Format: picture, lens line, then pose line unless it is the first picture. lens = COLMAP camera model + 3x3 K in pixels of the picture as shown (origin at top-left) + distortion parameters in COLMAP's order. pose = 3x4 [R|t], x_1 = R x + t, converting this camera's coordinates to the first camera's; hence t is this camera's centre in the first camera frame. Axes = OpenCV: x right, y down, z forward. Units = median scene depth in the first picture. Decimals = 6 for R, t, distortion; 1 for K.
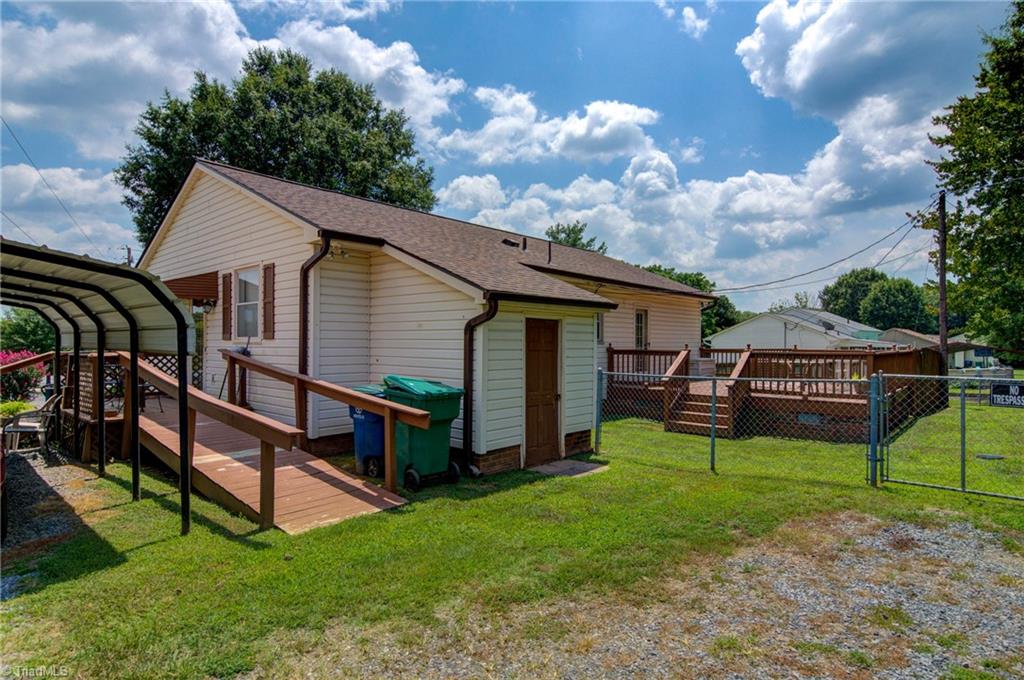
lens RADIAL K [[546.3, 0, 512.0], [0, 546.3, 345.3], [0, 0, 1]] dist [0.027207, -0.020629]
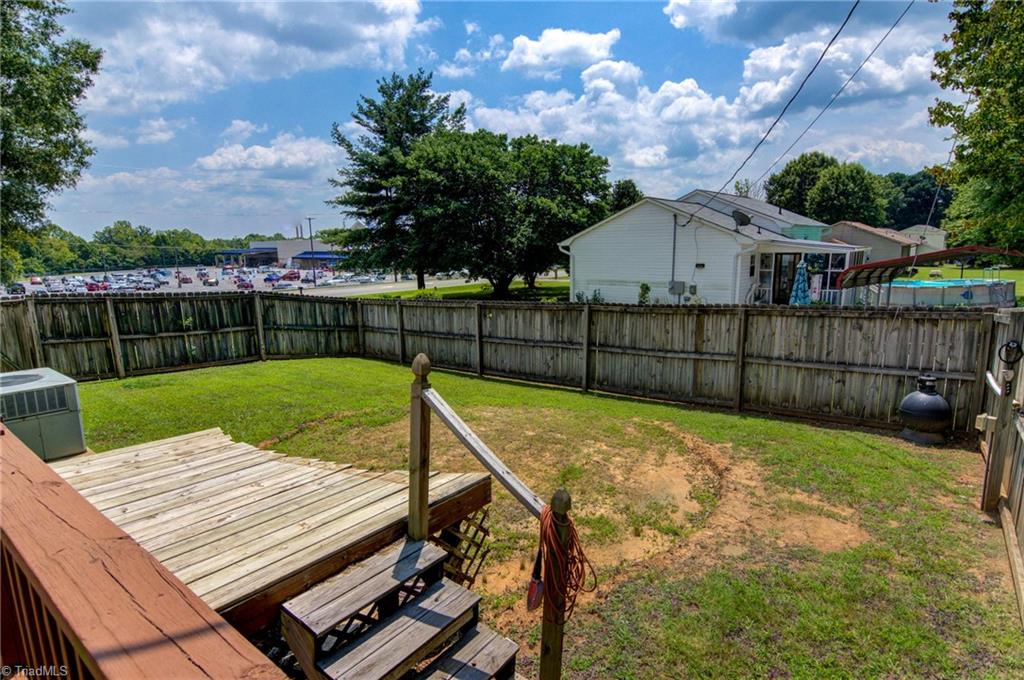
lens RADIAL K [[546.3, 0, 512.0], [0, 546.3, 345.3], [0, 0, 1]] dist [0.027207, -0.020629]
pose [[0.996587, -0.035454, 0.074546, 0.084803], [0.021699, 0.983824, 0.177817, -0.003367], [-0.079644, -0.175593, 0.981236, 0.126277]]
